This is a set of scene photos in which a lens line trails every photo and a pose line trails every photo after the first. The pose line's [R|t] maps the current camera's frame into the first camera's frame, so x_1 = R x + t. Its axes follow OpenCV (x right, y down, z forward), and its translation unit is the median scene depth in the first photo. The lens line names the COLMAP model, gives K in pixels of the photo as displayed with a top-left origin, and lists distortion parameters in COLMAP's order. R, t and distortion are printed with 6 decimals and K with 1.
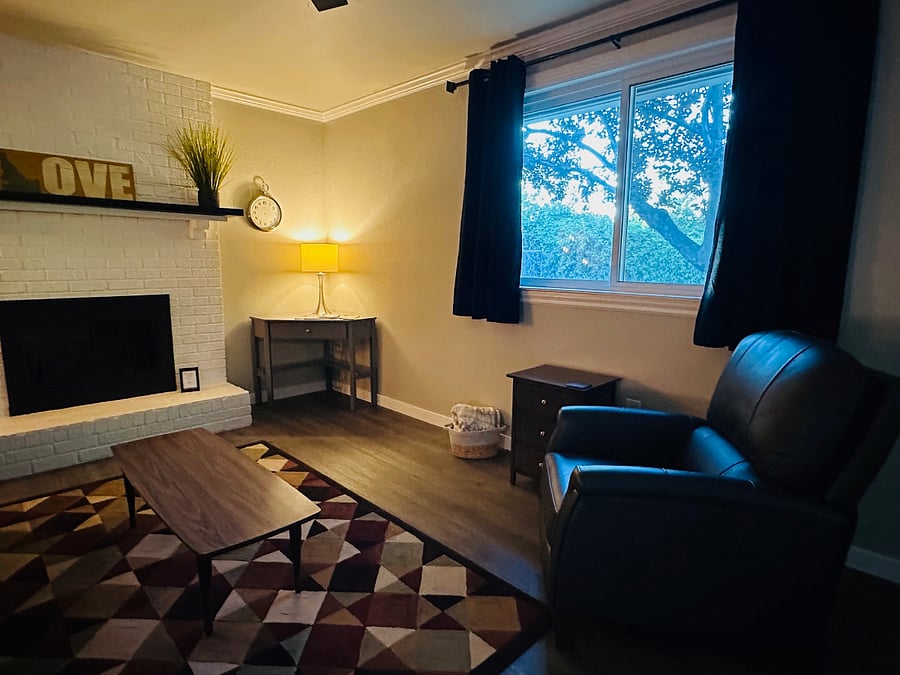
lens RADIAL K [[510.5, 0, 449.4], [0, 510.5, 337.4], [0, 0, 1]] dist [-0.005128, 0.001246]
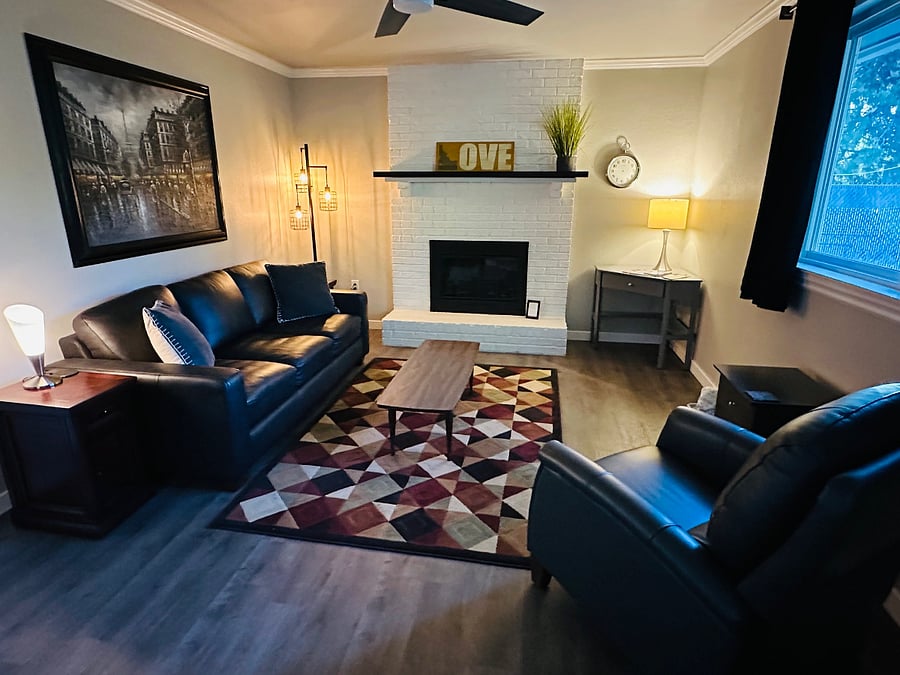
lens RADIAL K [[510.5, 0, 447.4], [0, 510.5, 340.9], [0, 0, 1]] dist [-0.005128, 0.001246]
pose [[0.575260, 0.226284, -0.786048, 0.435770], [-0.120869, 0.973940, 0.191918, -0.067624], [0.808991, -0.015394, 0.587620, 0.071965]]
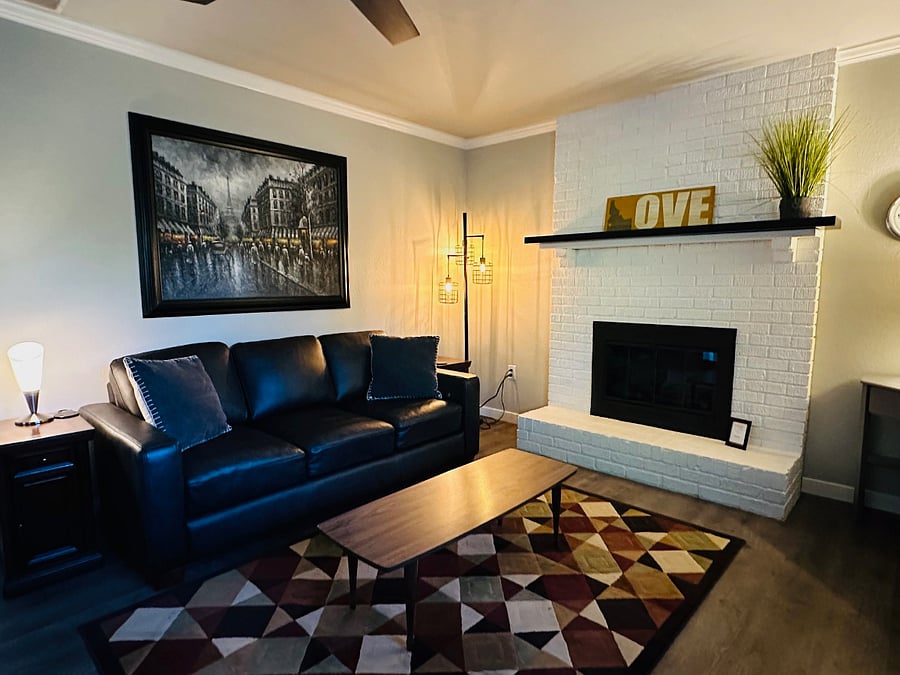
lens RADIAL K [[510.5, 0, 445.9], [0, 510.5, 339.7], [0, 0, 1]] dist [-0.005128, 0.001246]
pose [[0.029497, 0.098323, -0.994717, 0.304772], [-0.155126, 0.983543, 0.092619, -0.075098], [0.987454, 0.151575, 0.044264, 0.520137]]
